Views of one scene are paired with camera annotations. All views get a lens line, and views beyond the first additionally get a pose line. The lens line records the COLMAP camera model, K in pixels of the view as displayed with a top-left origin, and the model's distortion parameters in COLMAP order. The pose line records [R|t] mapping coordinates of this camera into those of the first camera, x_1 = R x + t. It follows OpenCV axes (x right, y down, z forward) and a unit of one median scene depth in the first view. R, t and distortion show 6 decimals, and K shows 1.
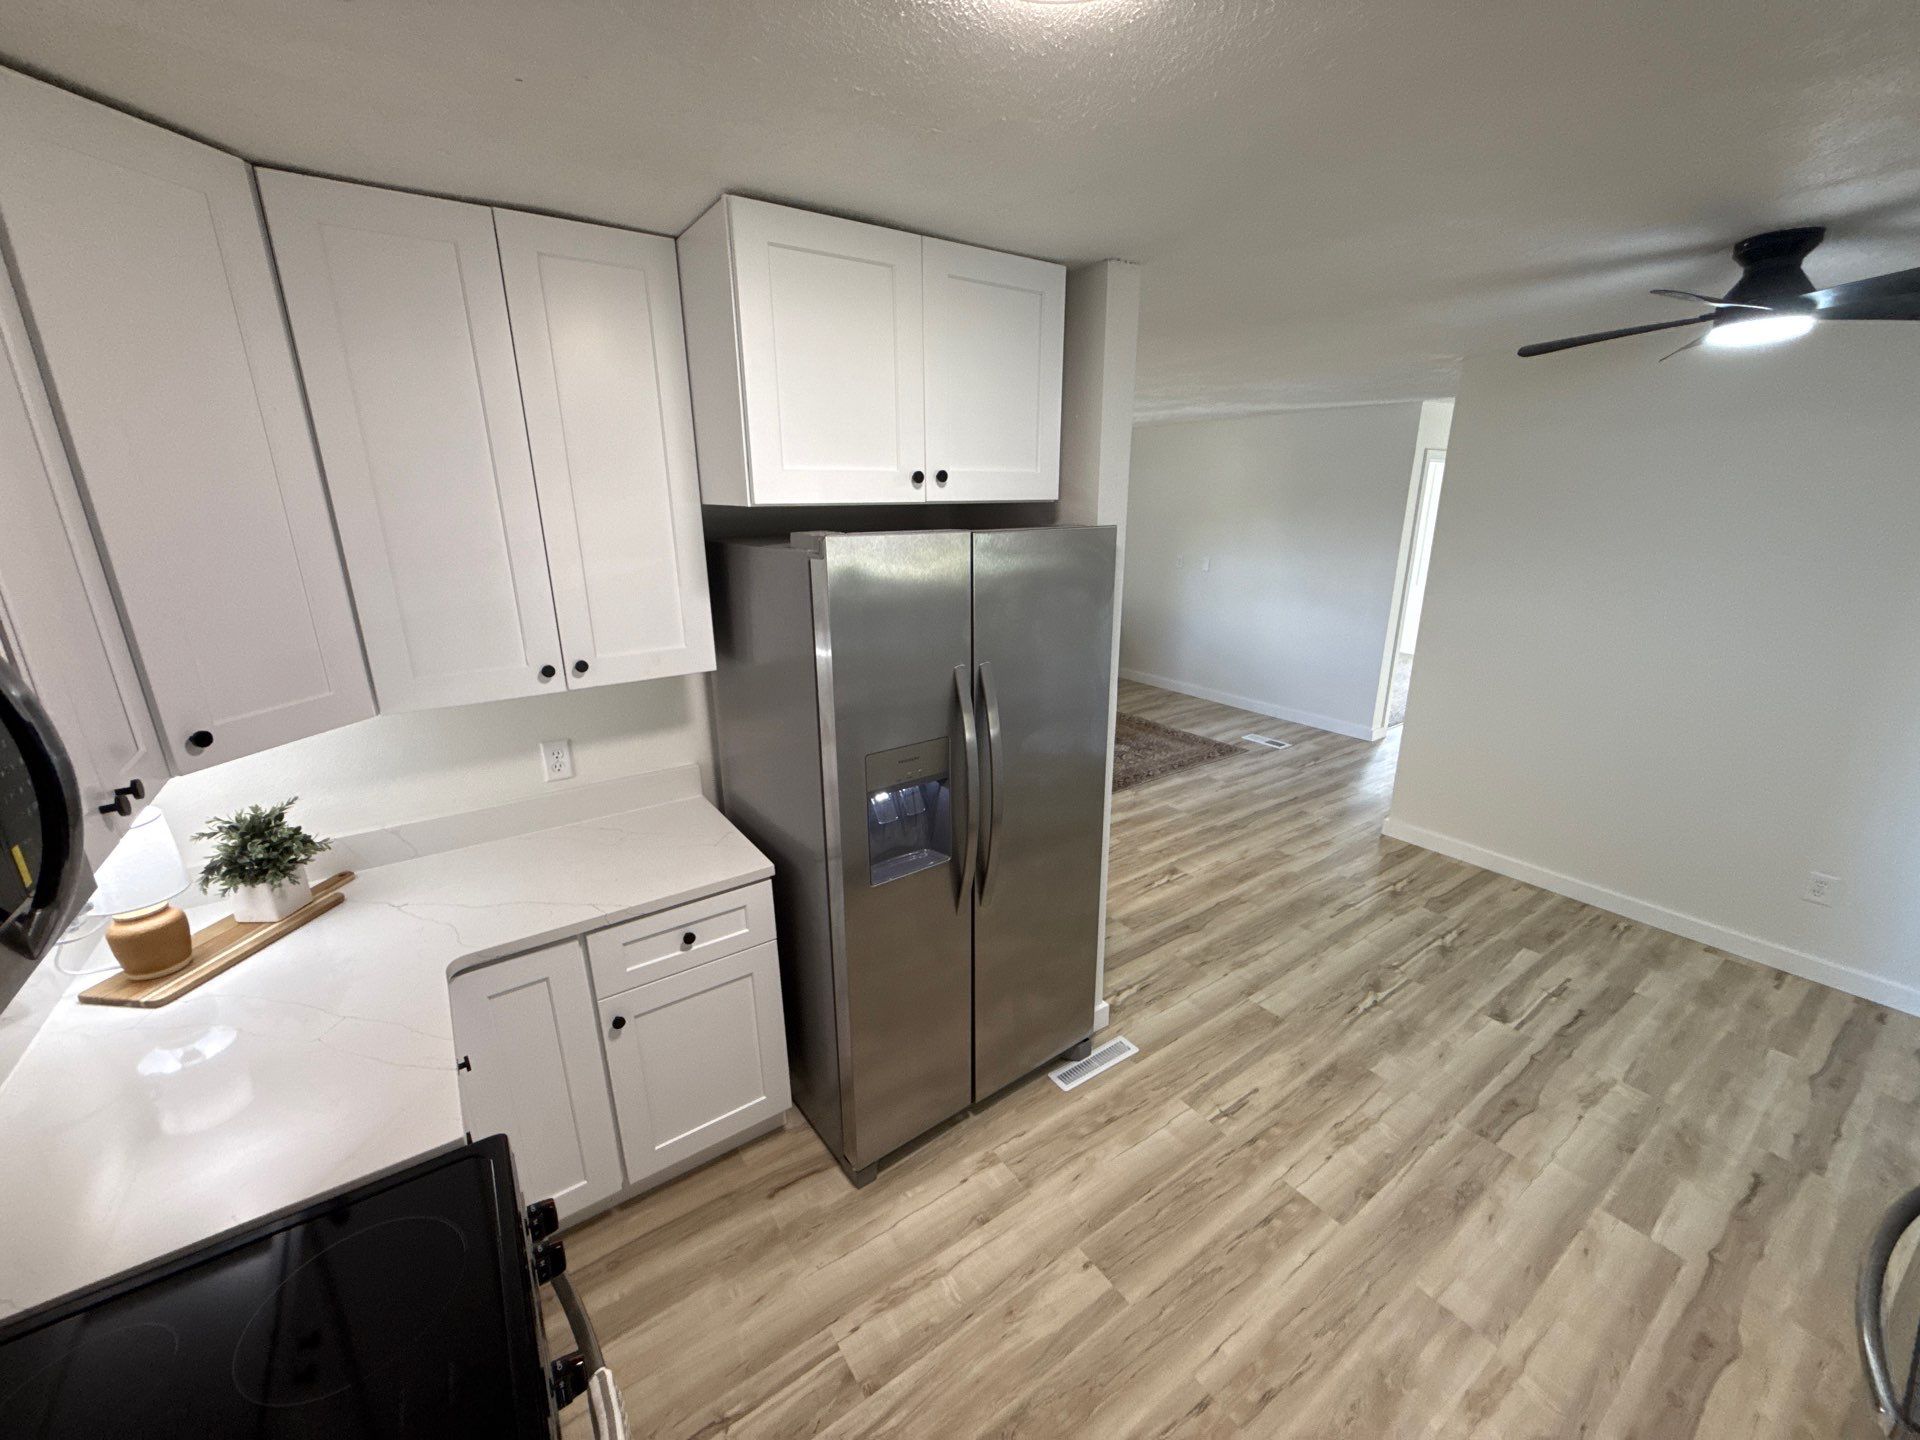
lens RADIAL K [[767.4, 0, 969.7], [0, 767.4, 723.7], [0, 0, 1]] dist [0.002866, -0.000148]
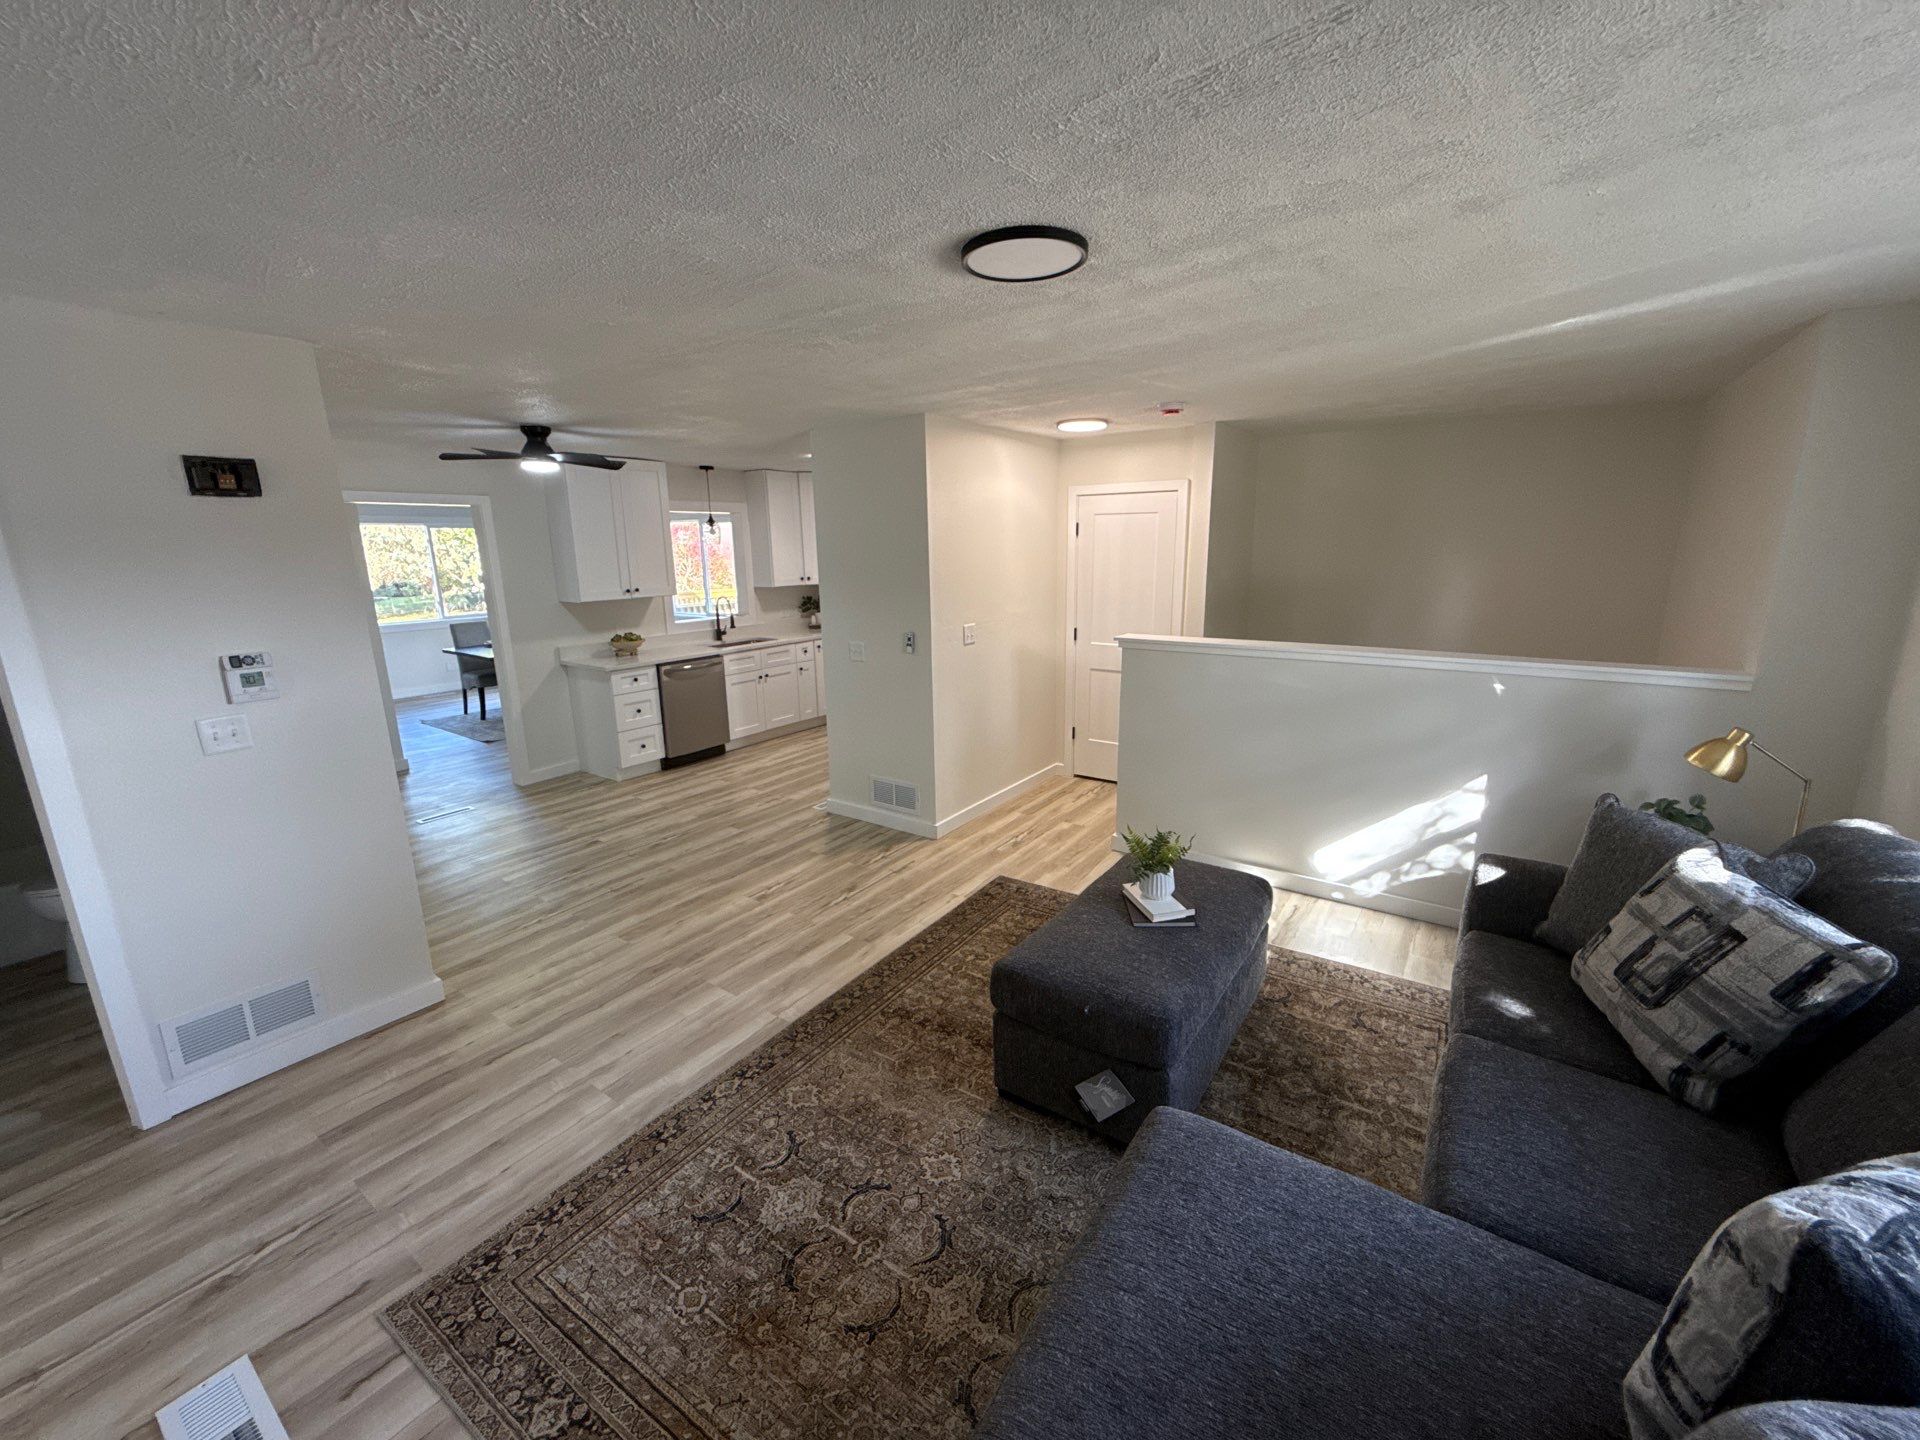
lens RADIAL K [[767.4, 0, 967.4], [0, 767.4, 722.1], [0, 0, 1]] dist [0.002866, -0.000148]
pose [[-0.941758, 0.087730, -0.324647, 0.352290], [-0.085217, 0.871608, 0.482739, -0.581870], [0.325316, 0.482289, -0.813368, 1.994842]]
